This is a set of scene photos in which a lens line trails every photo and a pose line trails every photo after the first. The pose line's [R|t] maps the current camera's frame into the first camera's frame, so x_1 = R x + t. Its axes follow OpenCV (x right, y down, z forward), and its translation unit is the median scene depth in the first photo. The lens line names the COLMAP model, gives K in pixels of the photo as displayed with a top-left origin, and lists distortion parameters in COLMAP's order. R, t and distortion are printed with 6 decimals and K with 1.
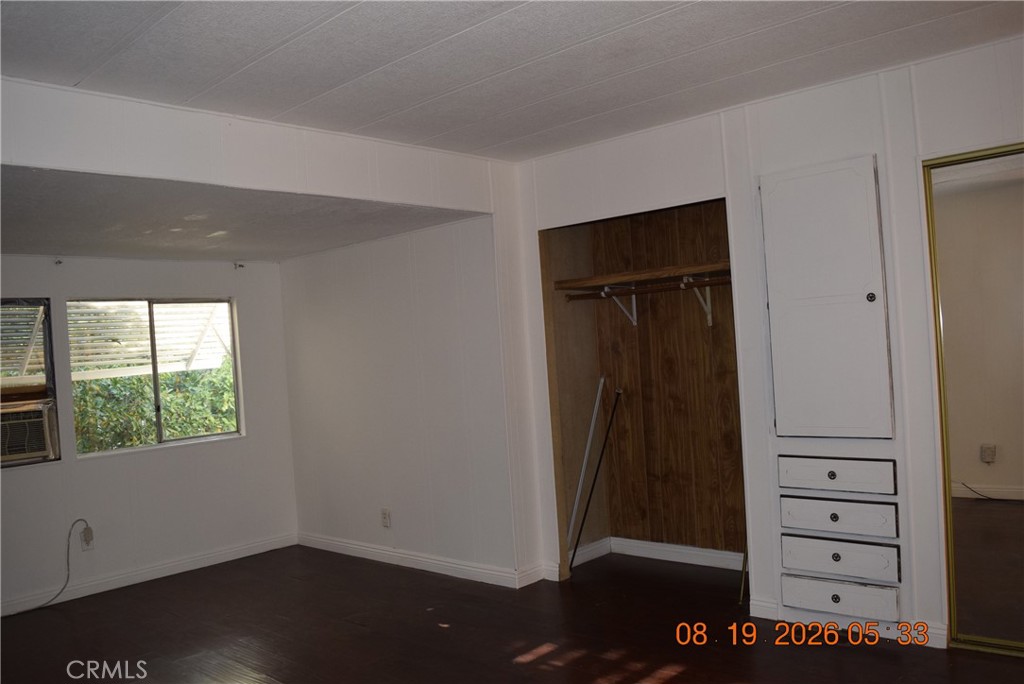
lens RADIAL K [[818.2, 0, 511.1], [0, 818.2, 344.1], [0, 0, 1]] dist [-0.079633, 0.013125]
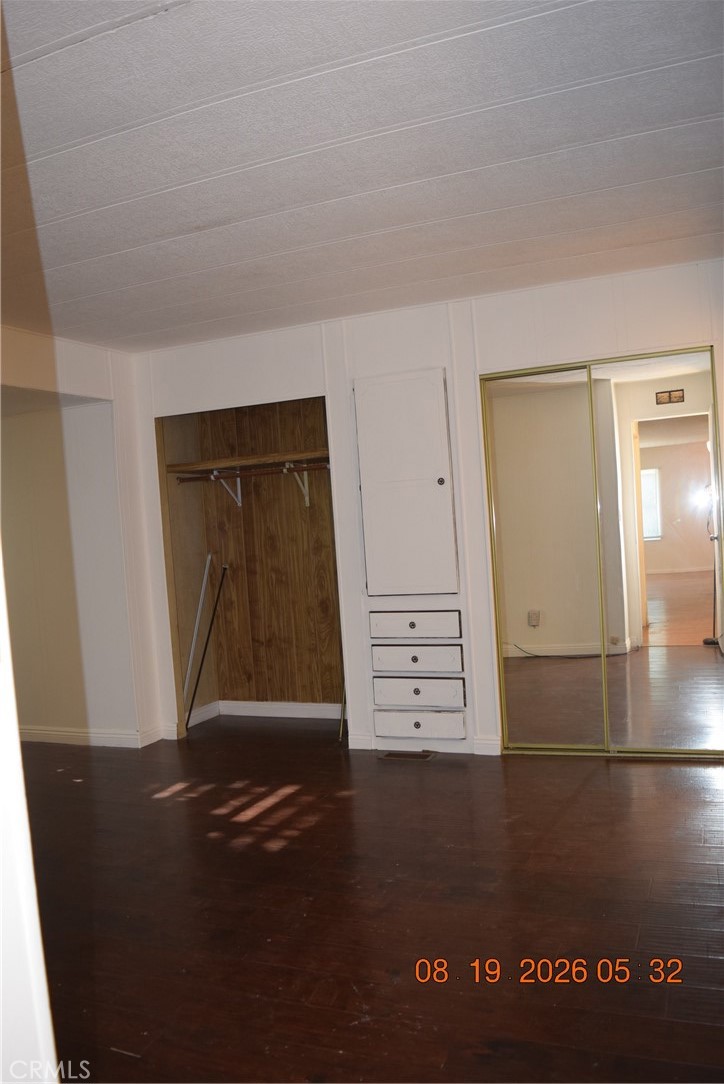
lens RADIAL K [[866.1, 0, 364.8], [0, 866.1, 544.1], [0, 0, 1]] dist [-0.079633, 0.013125]
pose [[0.943696, -0.008358, 0.330707, -0.083525], [0.005959, 0.999948, 0.008267, 0.021555], [-0.330759, -0.005831, 0.943697, -0.174354]]
